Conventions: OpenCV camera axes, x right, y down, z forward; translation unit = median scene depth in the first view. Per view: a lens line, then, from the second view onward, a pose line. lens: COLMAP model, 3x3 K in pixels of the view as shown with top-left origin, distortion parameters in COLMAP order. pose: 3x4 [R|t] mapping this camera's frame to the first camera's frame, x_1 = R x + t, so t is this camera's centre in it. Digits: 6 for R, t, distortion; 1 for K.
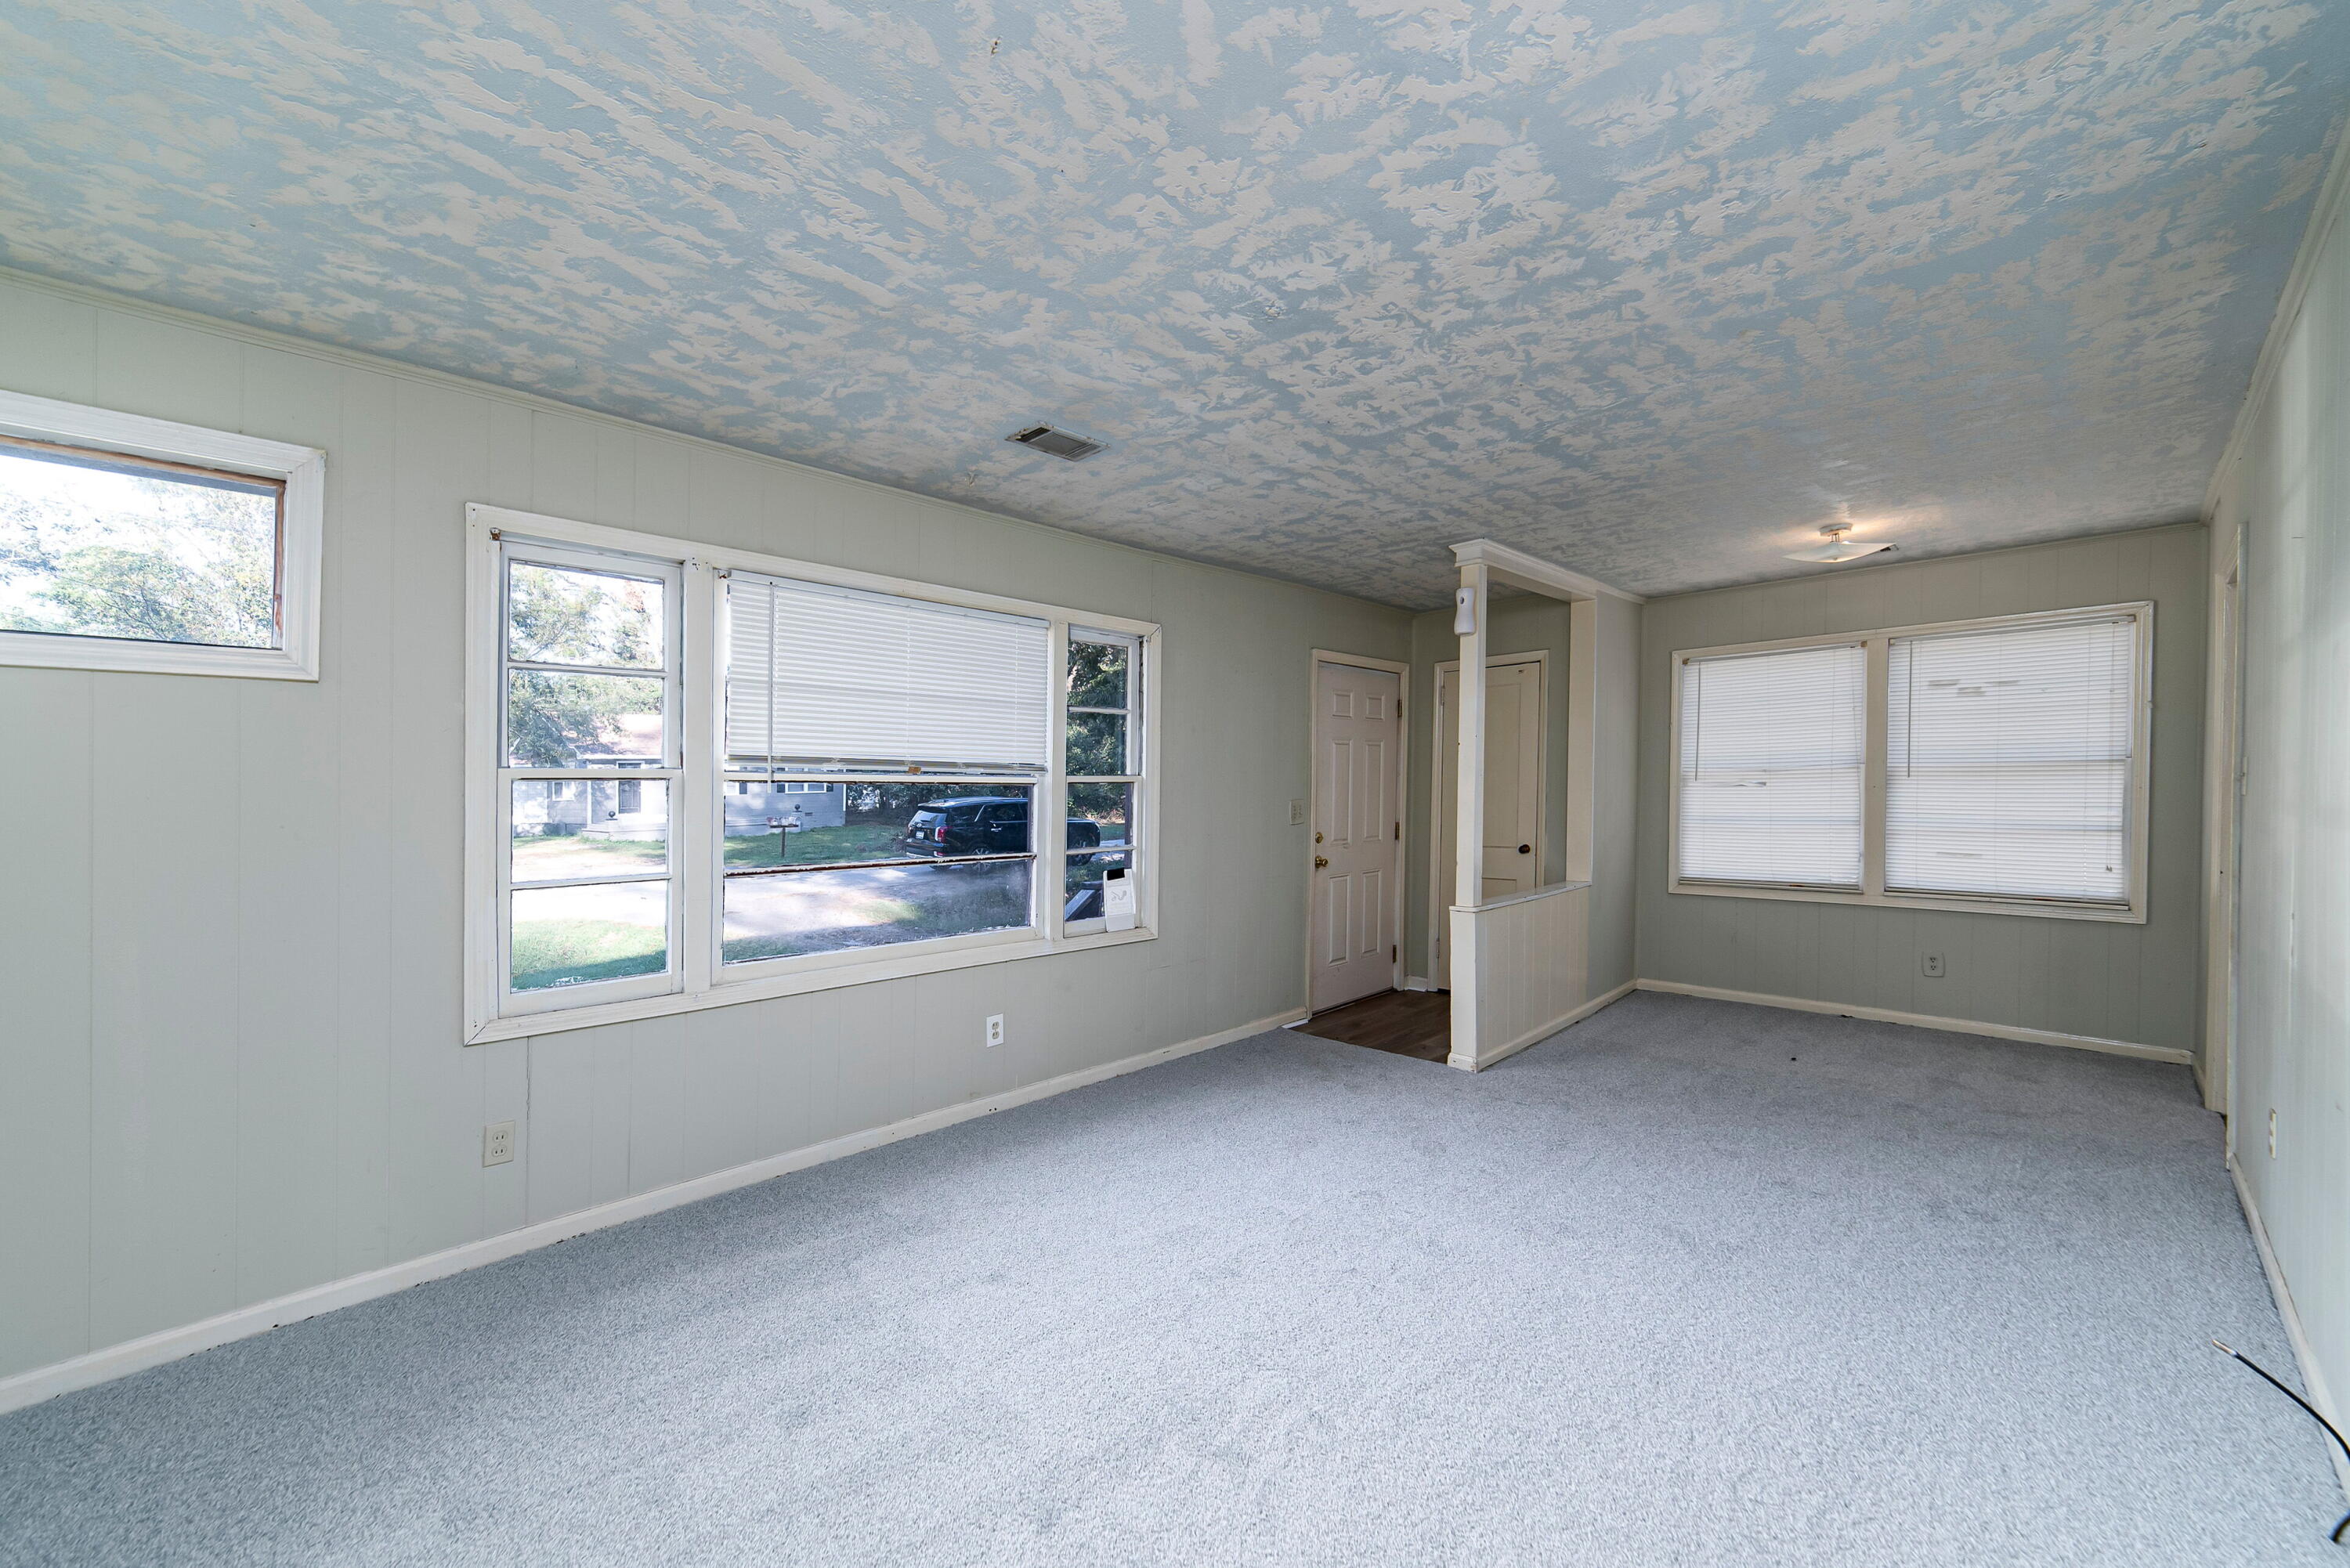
lens RADIAL K [[913.8, 0, 1176.8], [0, 913.8, 842.9], [0, 0, 1]] dist [0.001346, 0.000376]
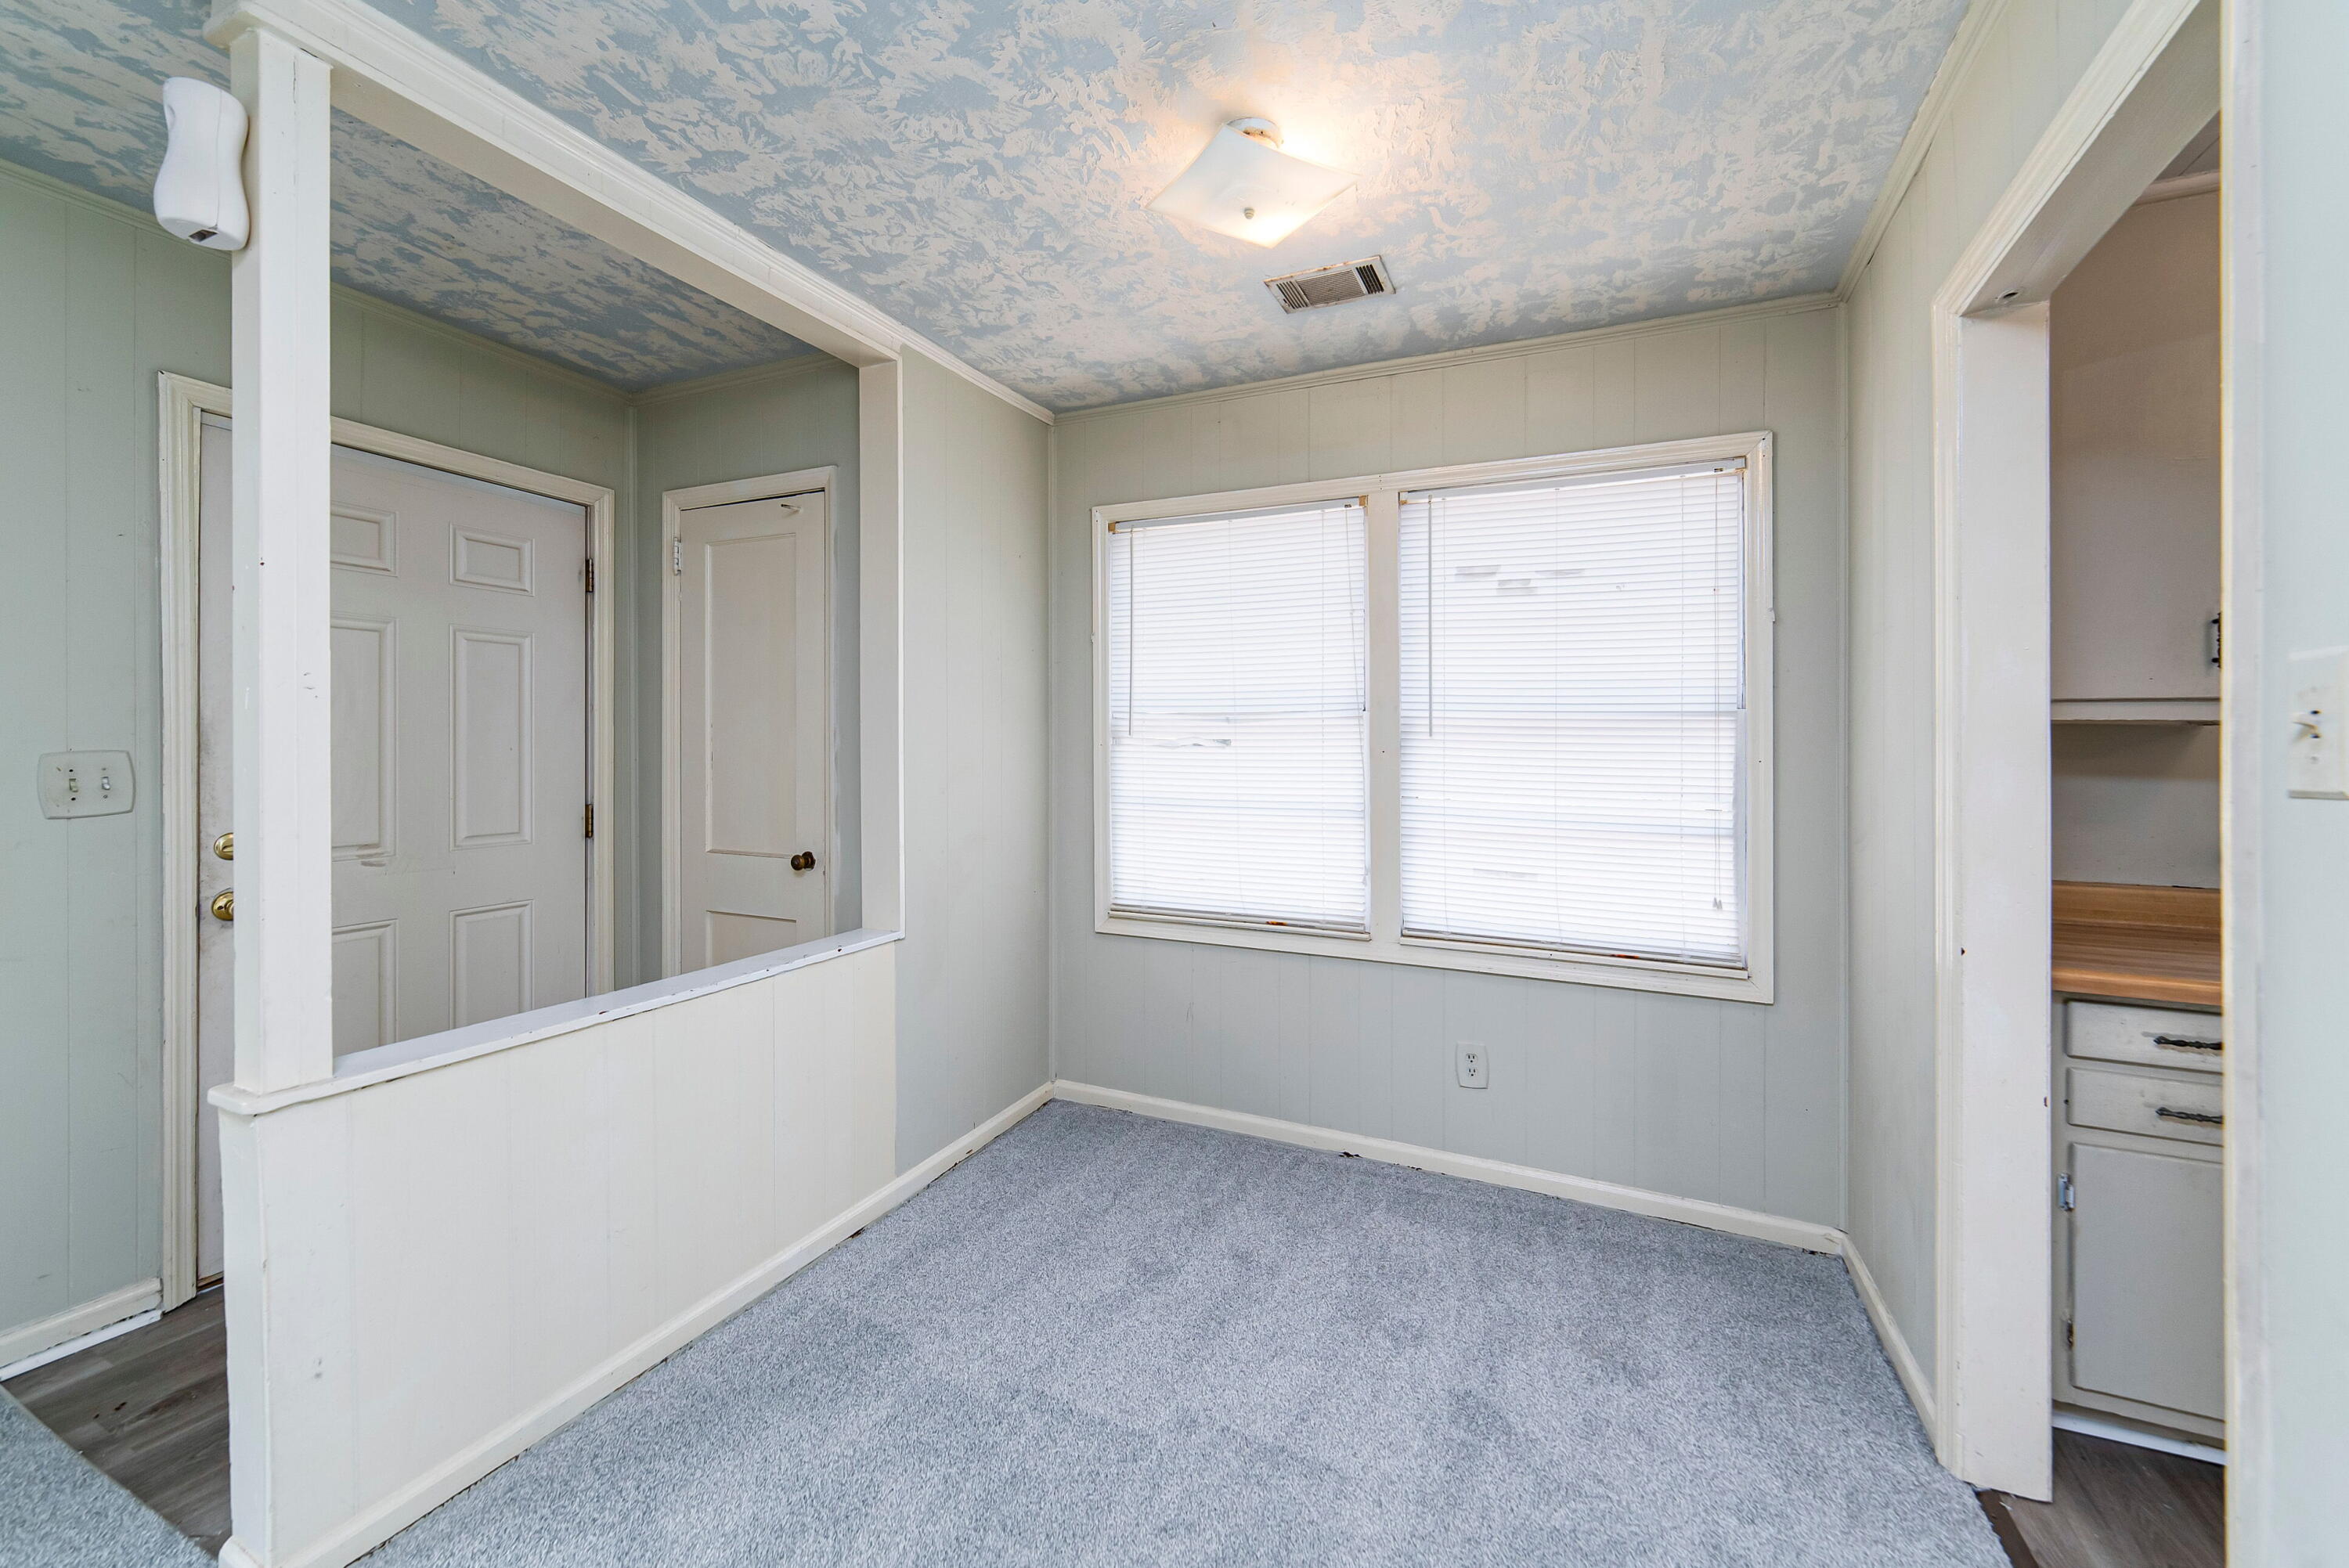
lens RADIAL K [[931.6, 0, 1172.9], [0, 931.6, 750.5], [0, 0, 1]] dist [-0.001796, -0.000035]
pose [[0.939909, 0.023388, 0.340622, 0.435020], [-0.003697, 0.998290, -0.058343, -0.027217], [-0.341404, 0.053577, 0.938388, 0.492504]]
